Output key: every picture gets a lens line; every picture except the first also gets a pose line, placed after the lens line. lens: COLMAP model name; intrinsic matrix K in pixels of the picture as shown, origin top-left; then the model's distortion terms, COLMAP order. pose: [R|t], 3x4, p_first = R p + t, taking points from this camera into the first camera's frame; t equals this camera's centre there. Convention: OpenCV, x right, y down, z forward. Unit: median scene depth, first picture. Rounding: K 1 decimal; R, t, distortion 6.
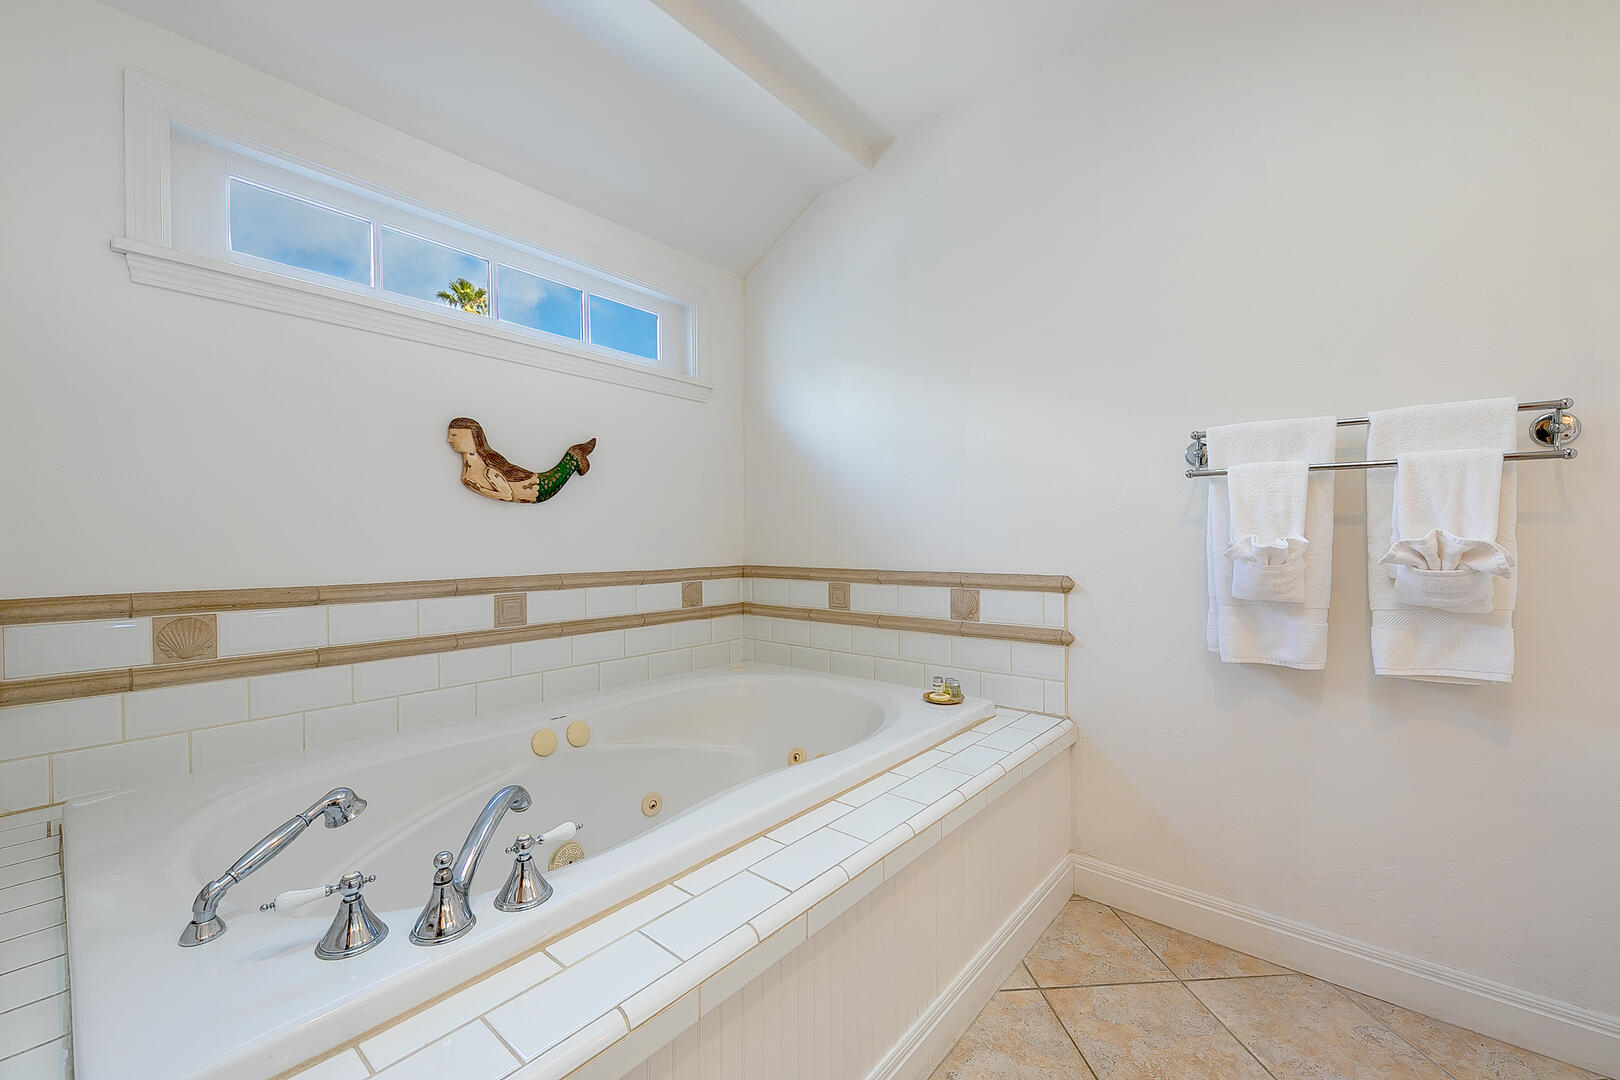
lens RADIAL K [[639.6, 0, 811.6], [0, 639.6, 544.1], [0, 0, 1]] dist [0.013799, -0.006539]
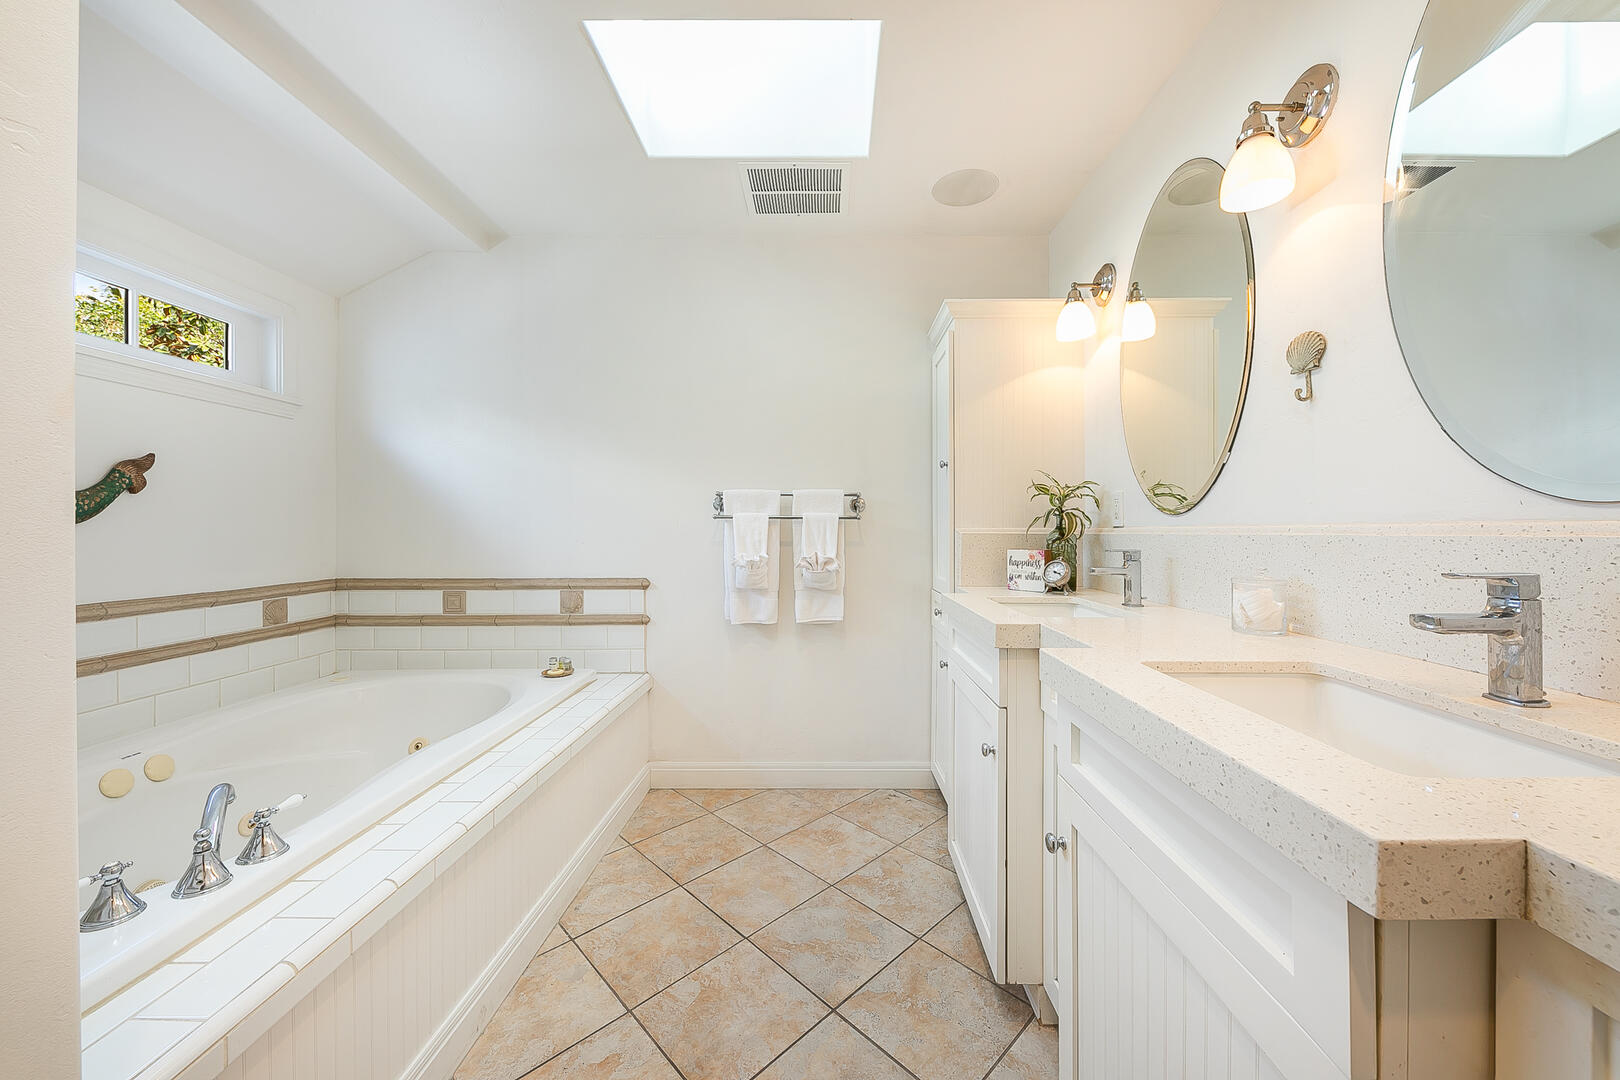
lens RADIAL K [[584.7, 0, 816.4], [0, 584.7, 532.0], [0, 0, 1]] dist [0.000941, -0.000085]
pose [[0.779087, -0.003819, 0.626904, -0.155440], [0.006574, 0.999976, -0.002077, -0.055767], [-0.626881, 0.005739, 0.779094, -0.336283]]
